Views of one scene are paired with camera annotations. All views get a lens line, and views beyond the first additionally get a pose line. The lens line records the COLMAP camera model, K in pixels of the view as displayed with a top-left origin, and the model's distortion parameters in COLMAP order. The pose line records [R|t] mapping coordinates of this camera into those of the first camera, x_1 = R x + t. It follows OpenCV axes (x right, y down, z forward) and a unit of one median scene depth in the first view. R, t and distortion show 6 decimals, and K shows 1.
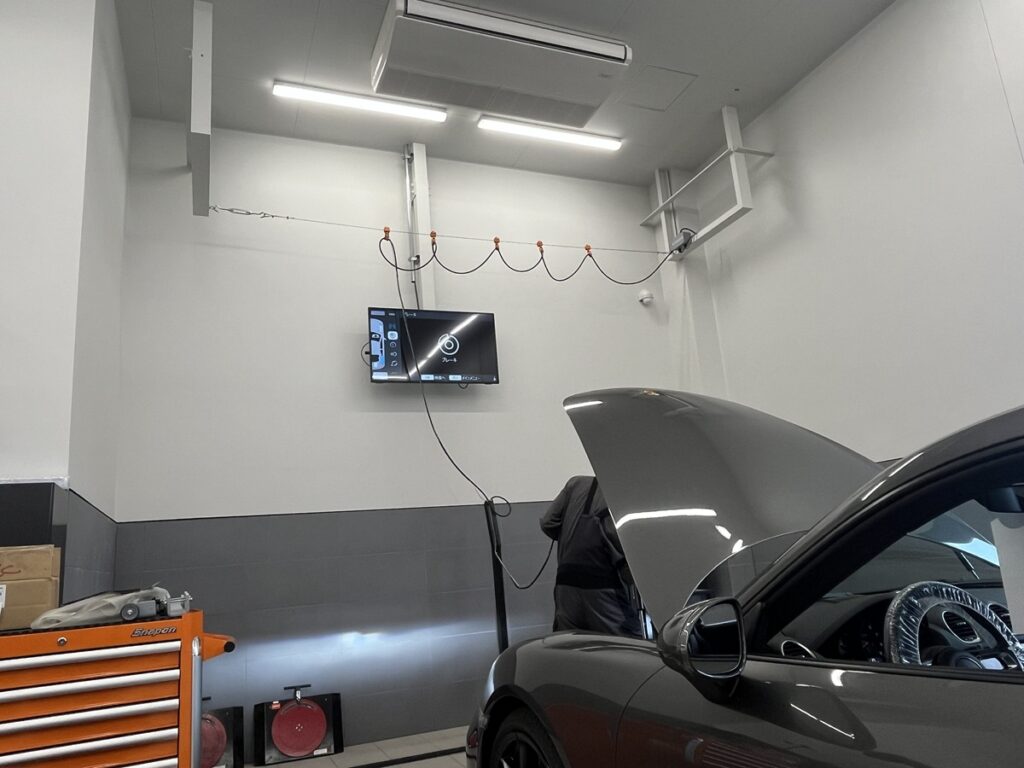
lens RADIAL K [[732.6, 0, 512.0], [0, 732.6, 384.0], [0, 0, 1]] dist [0.000372, 0.000004]
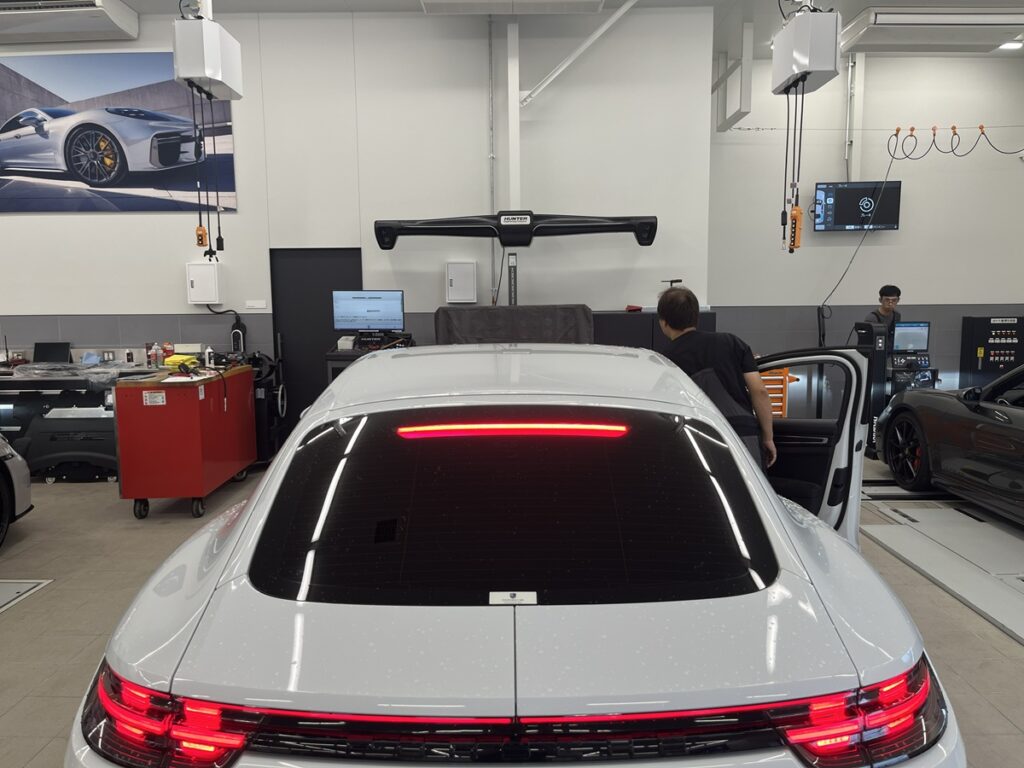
lens RADIAL K [[830.8, 0, 512.0], [0, 830.8, 384.0], [0, 0, 1]] dist [0.058020, -0.008484]
pose [[0.926770, 0.113524, -0.358064, -0.104302], [0.022367, 0.934867, 0.354292, -0.361956], [0.374963, -0.336355, 0.863868, -1.005870]]
